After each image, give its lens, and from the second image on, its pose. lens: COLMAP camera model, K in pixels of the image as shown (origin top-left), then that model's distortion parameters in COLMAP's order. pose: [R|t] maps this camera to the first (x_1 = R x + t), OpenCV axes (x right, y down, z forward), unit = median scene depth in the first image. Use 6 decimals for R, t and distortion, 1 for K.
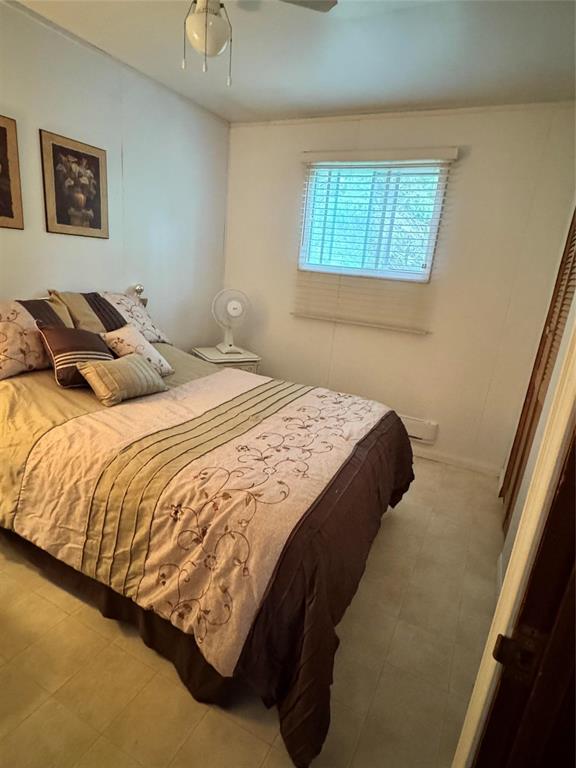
lens RADIAL K [[410.5, 0, 288.0], [0, 410.5, 384.0], [0, 0, 1]] dist [-0.002858, 0.000012]
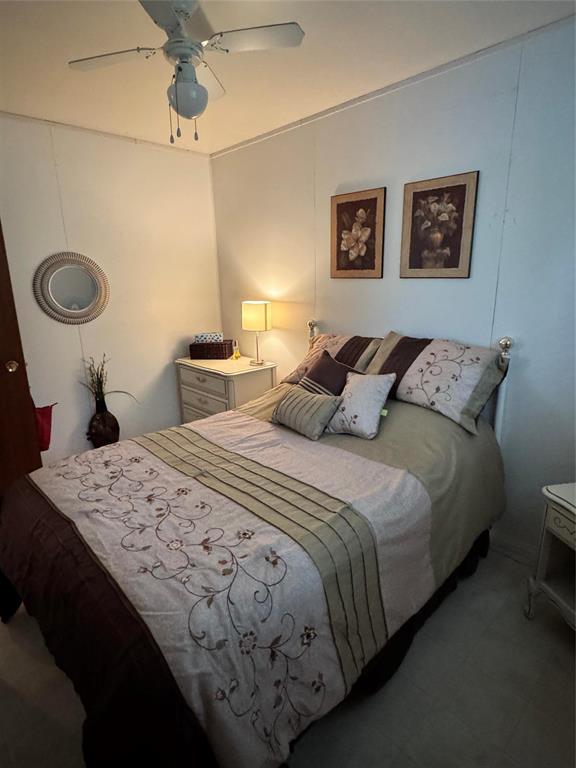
lens RADIAL K [[410.5, 0, 288.0], [0, 410.5, 384.0], [0, 0, 1]] dist [-0.002858, 0.000012]
pose [[-0.329235, 0.165108, -0.929701, 0.524979], [-0.281875, 0.922515, 0.263652, -0.308713], [0.901194, 0.348863, -0.257185, 1.080939]]
